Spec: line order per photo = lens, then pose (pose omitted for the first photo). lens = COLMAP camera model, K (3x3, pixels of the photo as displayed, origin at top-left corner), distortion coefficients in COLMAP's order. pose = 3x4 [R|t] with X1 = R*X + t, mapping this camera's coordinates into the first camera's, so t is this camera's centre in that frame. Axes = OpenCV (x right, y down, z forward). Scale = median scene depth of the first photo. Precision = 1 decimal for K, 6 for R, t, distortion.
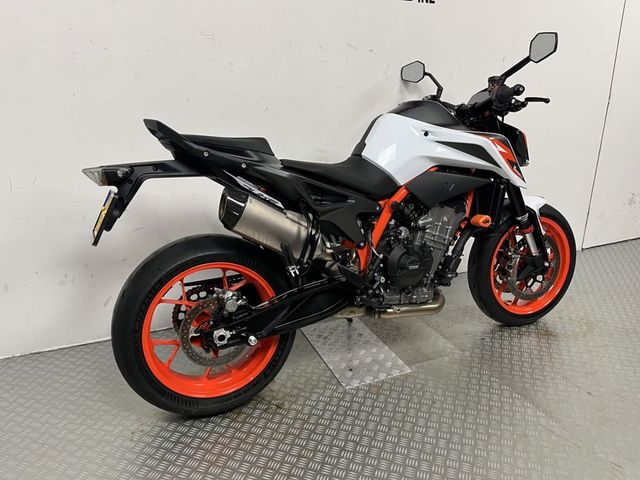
lens RADIAL K [[494.5, 0, 326.8], [0, 494.5, 241.0], [0, 0, 1]] dist [0.039878, -0.038984]
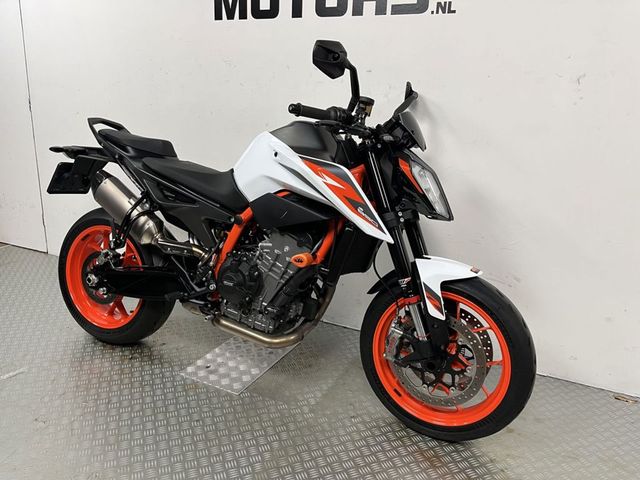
lens RADIAL K [[494.5, 0, 324.2], [0, 494.5, 241.6], [0, 0, 1]] dist [0.039878, -0.038984]
pose [[0.641203, 0.225335, -0.733541, 0.979991], [-0.271190, 0.960772, 0.058085, -0.134582], [0.717854, 0.161684, 0.677158, 0.450495]]
